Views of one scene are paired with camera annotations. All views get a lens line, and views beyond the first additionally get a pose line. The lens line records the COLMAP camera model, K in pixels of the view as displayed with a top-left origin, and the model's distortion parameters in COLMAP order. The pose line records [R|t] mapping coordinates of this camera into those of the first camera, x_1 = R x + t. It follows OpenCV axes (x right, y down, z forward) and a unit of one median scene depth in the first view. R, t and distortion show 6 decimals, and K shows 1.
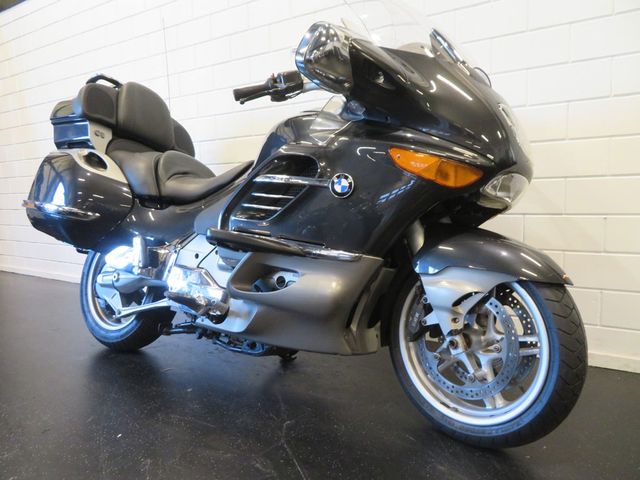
lens RADIAL K [[482.3, 0, 330.6], [0, 482.3, 239.7], [0, 0, 1]] dist [0.011650, 0.003406]
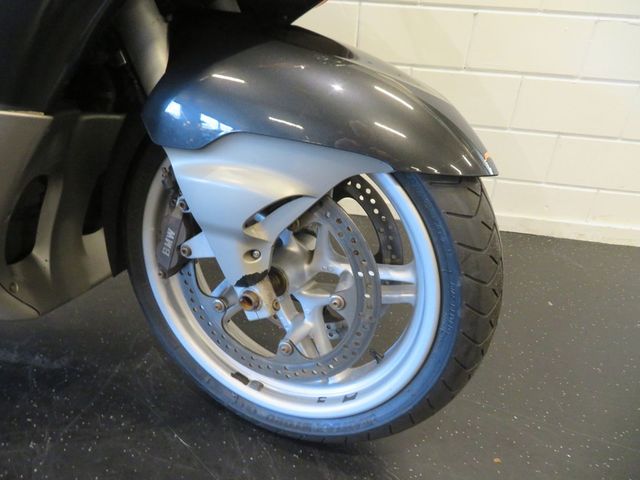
lens RADIAL K [[482.3, 0, 330.6], [0, 482.3, 239.7], [0, 0, 1]] dist [0.011650, 0.003406]
pose [[0.921431, -0.127941, 0.366873, 0.155290], [-0.029680, 0.918295, 0.394783, -0.023775], [-0.387407, -0.374654, 0.842348, 0.573508]]
